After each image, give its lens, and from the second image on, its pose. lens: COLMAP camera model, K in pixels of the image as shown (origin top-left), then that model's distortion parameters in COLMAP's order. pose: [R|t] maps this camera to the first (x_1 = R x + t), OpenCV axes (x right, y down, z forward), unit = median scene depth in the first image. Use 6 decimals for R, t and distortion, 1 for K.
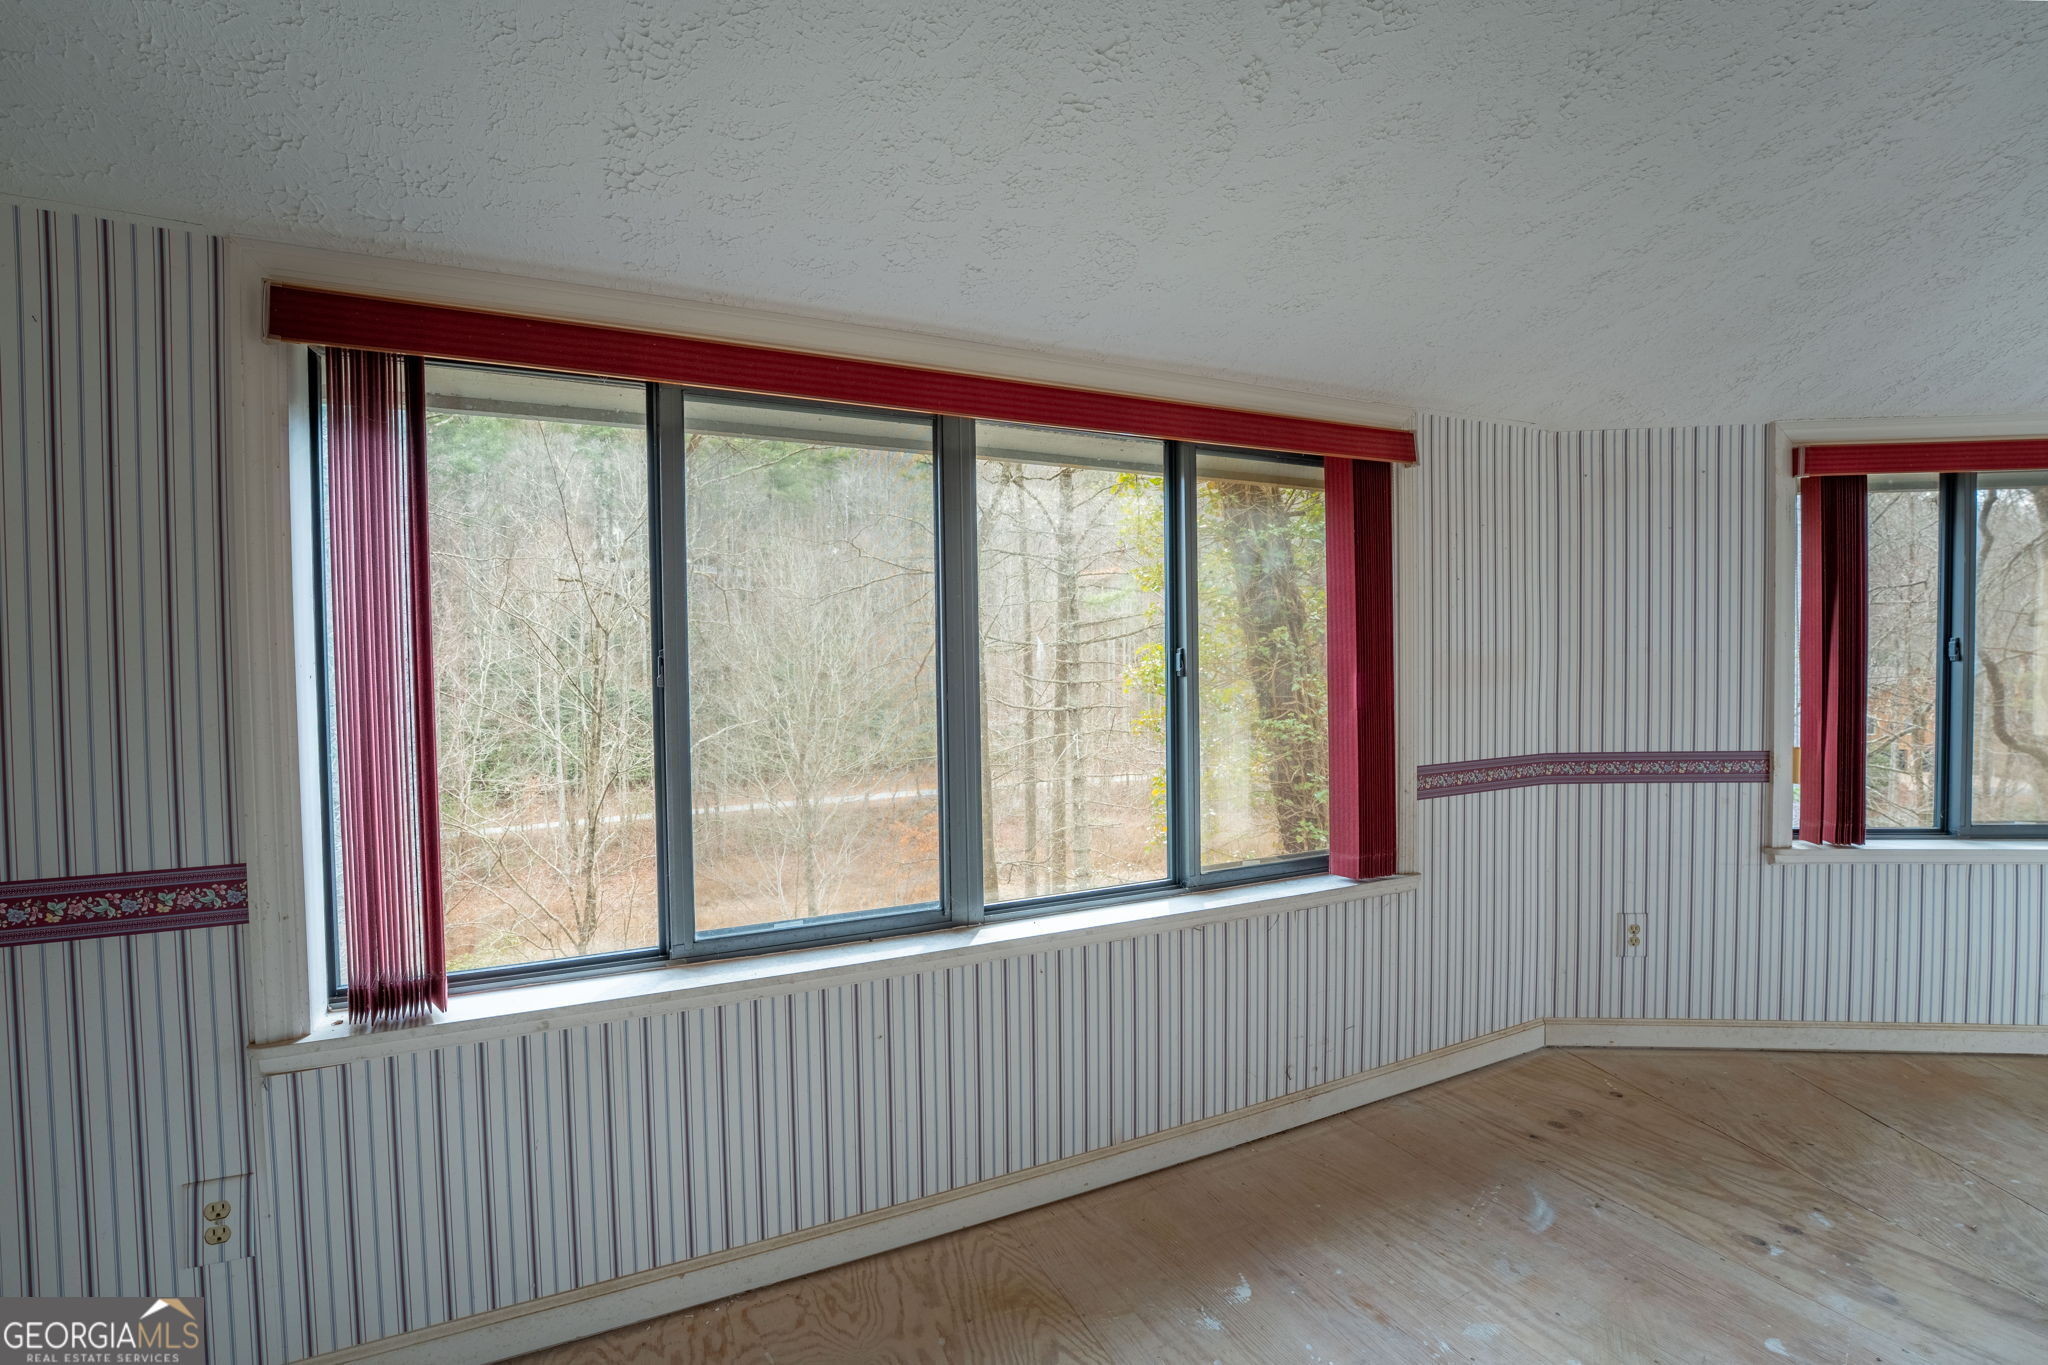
lens RADIAL K [[833.2, 0, 1002.8], [0, 833.2, 686.1], [0, 0, 1]] dist [-0.029644, 0.002990]
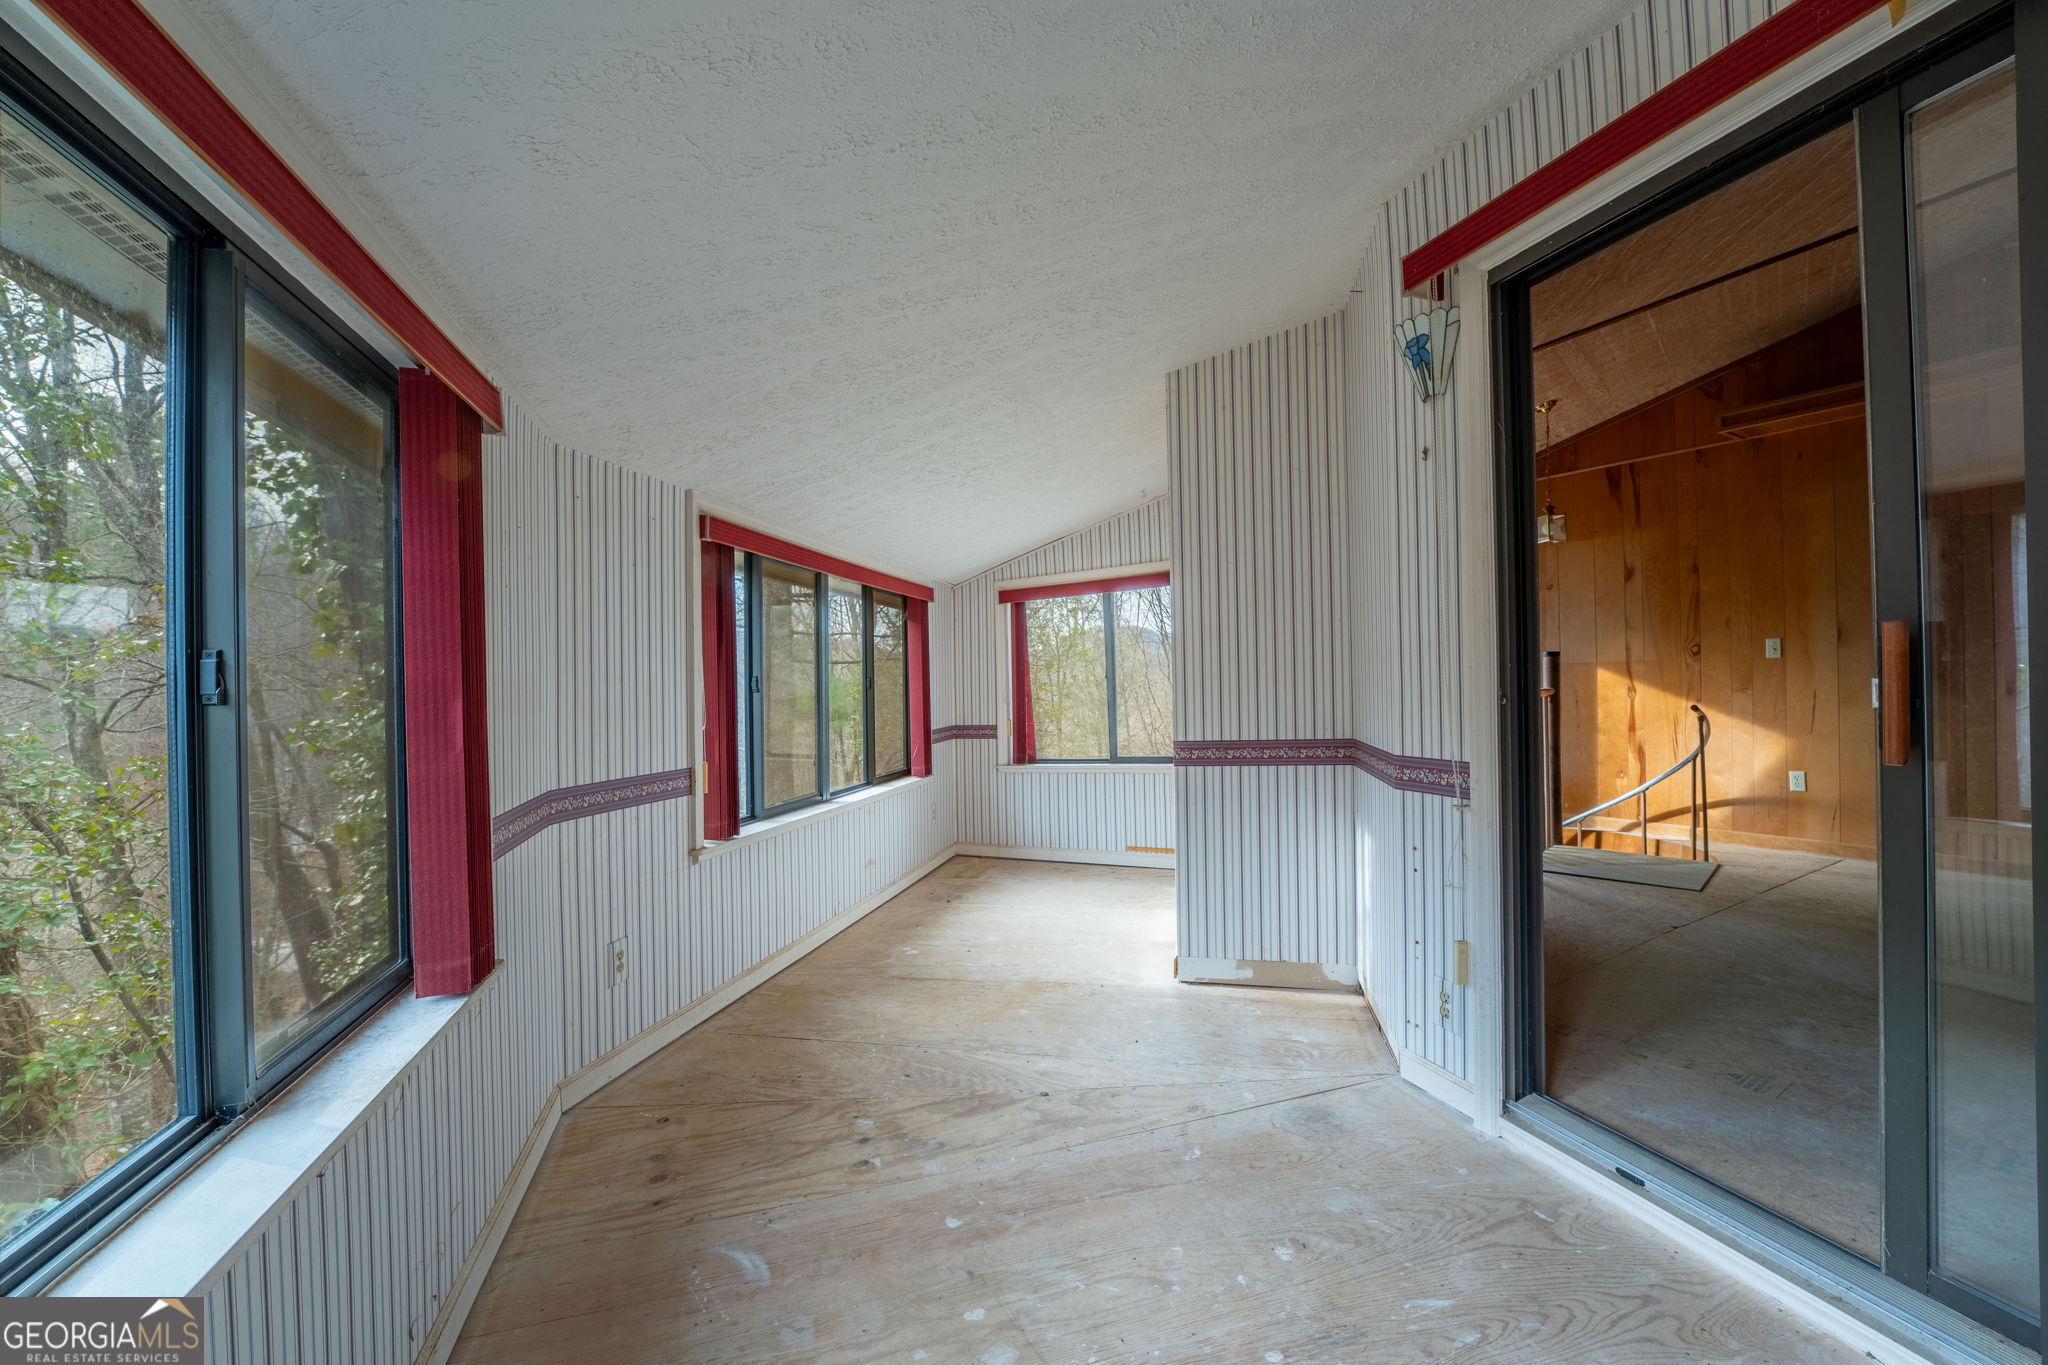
lens RADIAL K [[833.2, 0, 1002.8], [0, 833.2, 686.1], [0, 0, 1]] dist [-0.029644, 0.002990]
pose [[0.141430, 0.016464, 0.989811, -0.203741], [0.034561, 0.999170, -0.021558, 0.004209], [-0.989345, 0.037257, 0.140744, 0.438242]]
